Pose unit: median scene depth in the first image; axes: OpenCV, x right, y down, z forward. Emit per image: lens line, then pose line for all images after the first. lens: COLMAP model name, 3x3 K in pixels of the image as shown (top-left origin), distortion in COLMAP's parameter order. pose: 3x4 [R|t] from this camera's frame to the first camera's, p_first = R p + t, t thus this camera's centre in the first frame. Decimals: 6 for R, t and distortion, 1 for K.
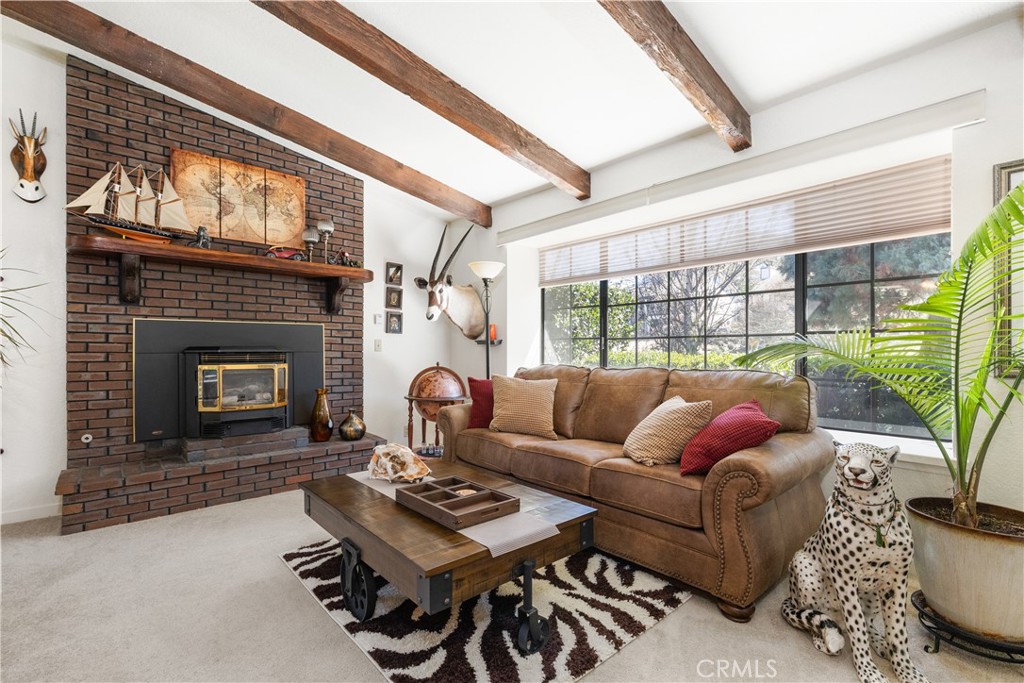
lens RADIAL K [[463.4, 0, 512.9], [0, 463.4, 346.5], [0, 0, 1]] dist [0.003705, 0.000067]
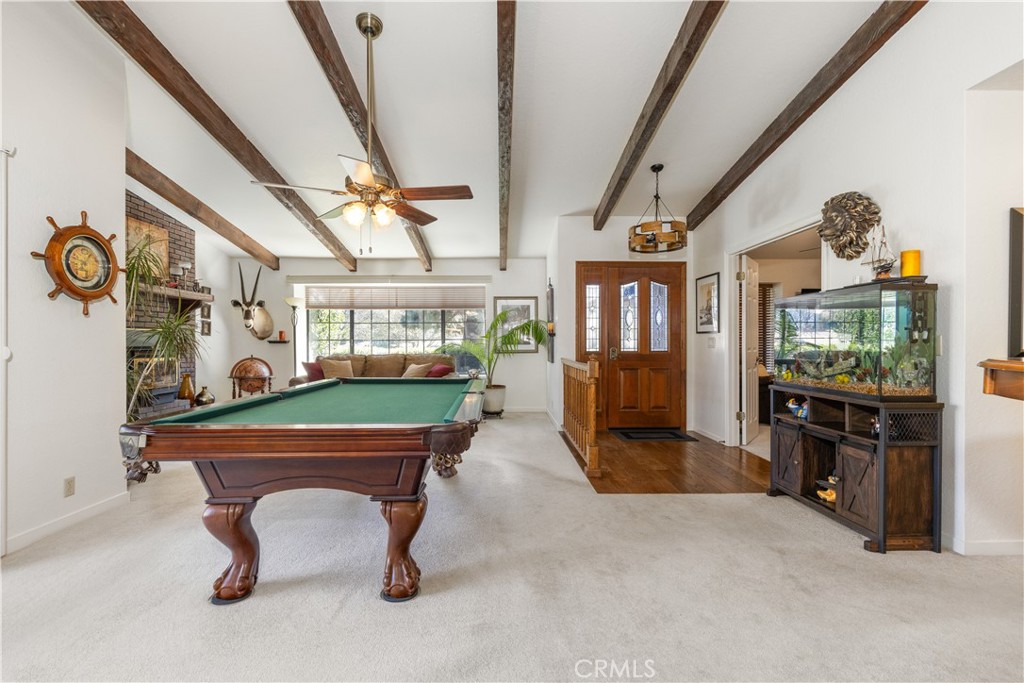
lens RADIAL K [[463.4, 0, 511.3], [0, 463.4, 341.6], [0, 0, 1]] dist [0.003705, 0.000067]
pose [[0.650140, -0.001894, 0.759812, -0.968878], [-0.001512, 0.999992, 0.003786, -0.022324], [-0.759813, -0.003611, 0.650132, -0.866246]]
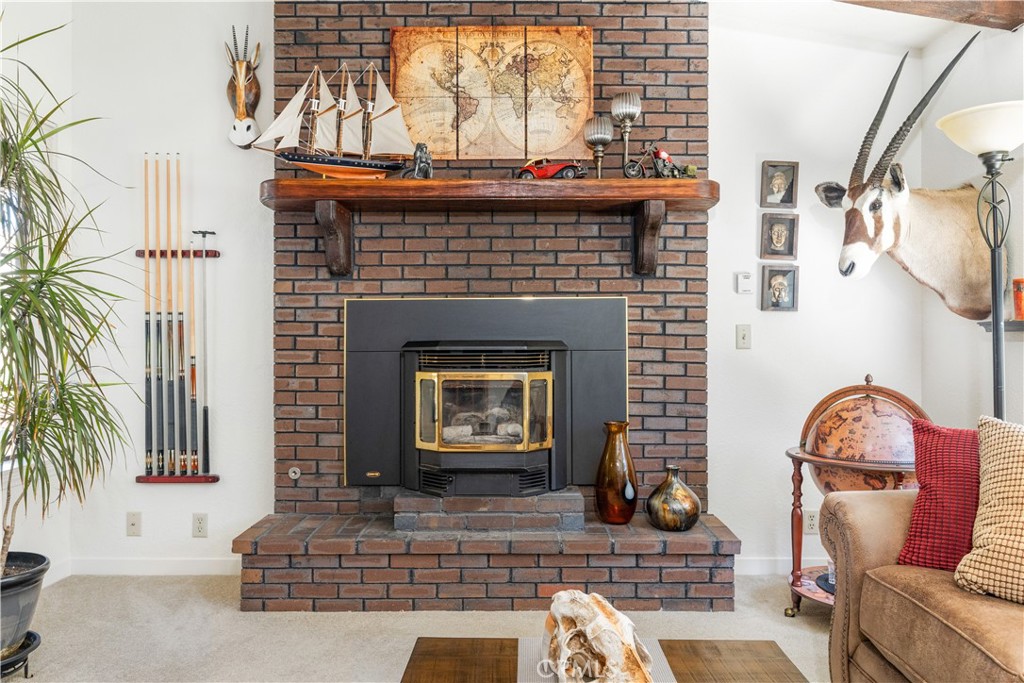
lens RADIAL K [[744.9, 0, 511.7], [0, 744.9, 342.4], [0, 0, 1]] dist [0.012638, -0.001589]
pose [[0.736879, -0.003292, -0.676017, 0.072203], [0.006125, 0.999980, 0.001807, 0.000994], [0.675997, -0.005472, 0.736884, 0.340137]]
